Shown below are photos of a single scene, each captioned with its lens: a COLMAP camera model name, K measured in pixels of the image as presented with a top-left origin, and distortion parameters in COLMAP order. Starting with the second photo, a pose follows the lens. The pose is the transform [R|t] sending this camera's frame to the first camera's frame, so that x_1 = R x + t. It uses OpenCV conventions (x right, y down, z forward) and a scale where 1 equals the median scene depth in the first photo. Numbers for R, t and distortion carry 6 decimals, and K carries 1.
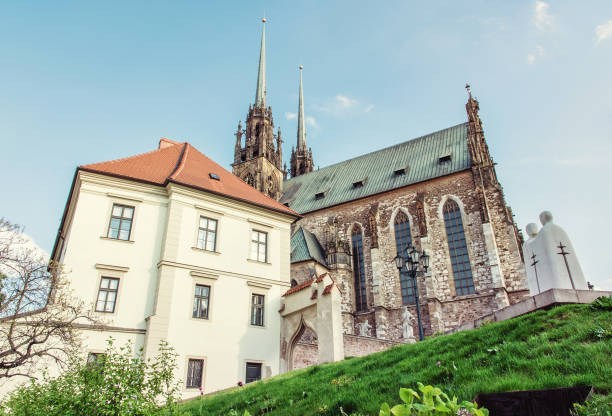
lens RADIAL K [[459.9, 0, 306.0], [0, 459.9, 208.0], [0, 0, 1]] dist [-0.003435, -0.000251]
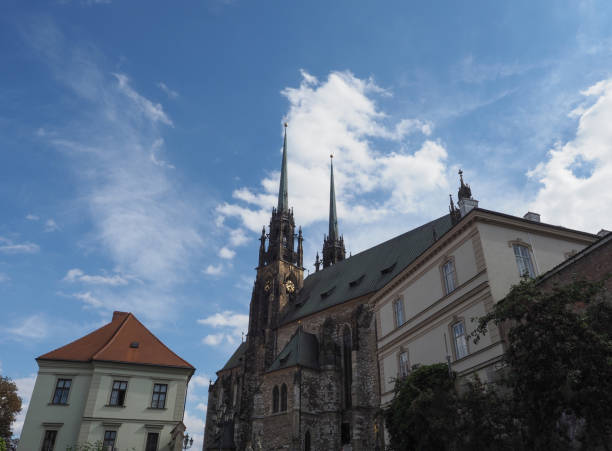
lens RADIAL K [[486.3, 0, 306.0], [0, 486.3, 225.5], [0, 0, 1]] dist [-0.002828, -0.002462]
pose [[0.967438, -0.119959, -0.222877, 0.319390], [0.102576, 0.990822, -0.088039, -0.113407], [0.231393, 0.062310, 0.970863, -0.170997]]
